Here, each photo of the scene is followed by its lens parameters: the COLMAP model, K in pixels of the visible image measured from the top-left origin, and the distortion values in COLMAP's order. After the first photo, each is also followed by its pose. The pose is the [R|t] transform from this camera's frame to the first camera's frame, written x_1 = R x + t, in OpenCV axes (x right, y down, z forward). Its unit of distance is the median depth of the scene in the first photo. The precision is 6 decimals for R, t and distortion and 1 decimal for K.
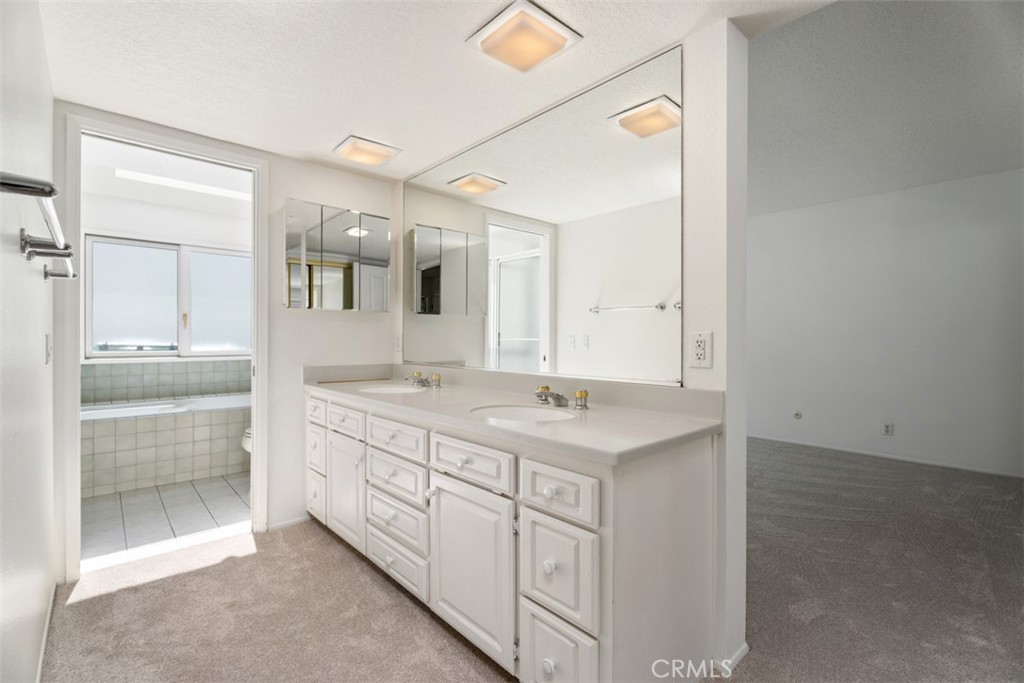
lens RADIAL K [[456.8, 0, 511.9], [0, 456.8, 338.7], [0, 0, 1]] dist [-0.004592, -0.000075]
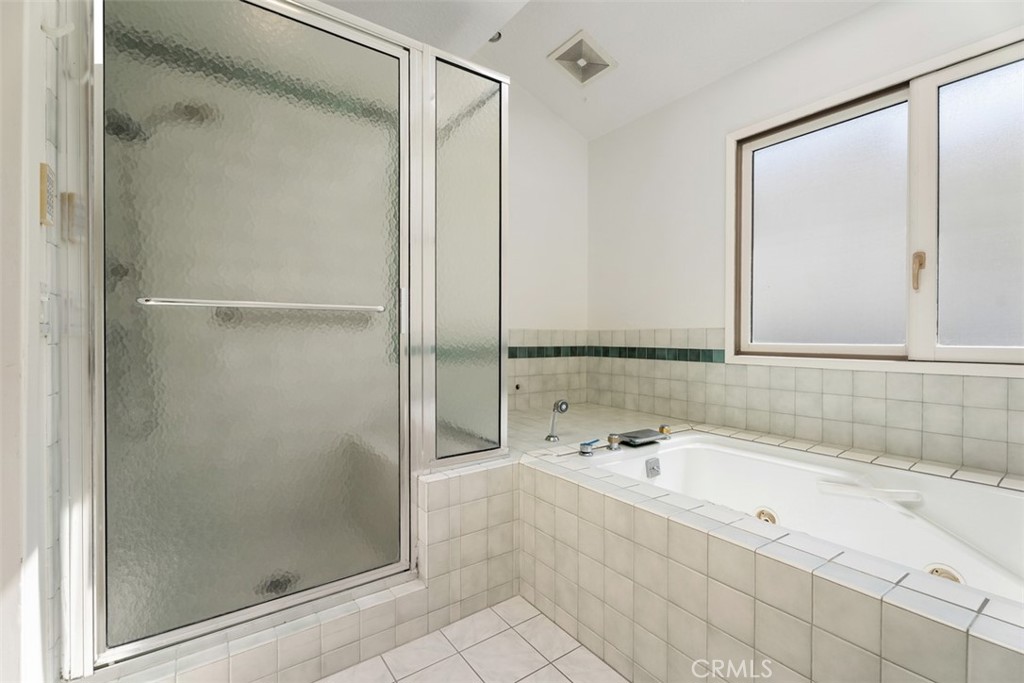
lens RADIAL K [[456.8, 0, 511.9], [0, 456.8, 340.2], [0, 0, 1]] dist [-0.004592, -0.000075]
pose [[-0.127361, 0.002721, -0.991853, -0.296995], [-0.004771, 0.999983, 0.003356, 0.023484], [0.991845, 0.005160, -0.127346, 0.736018]]
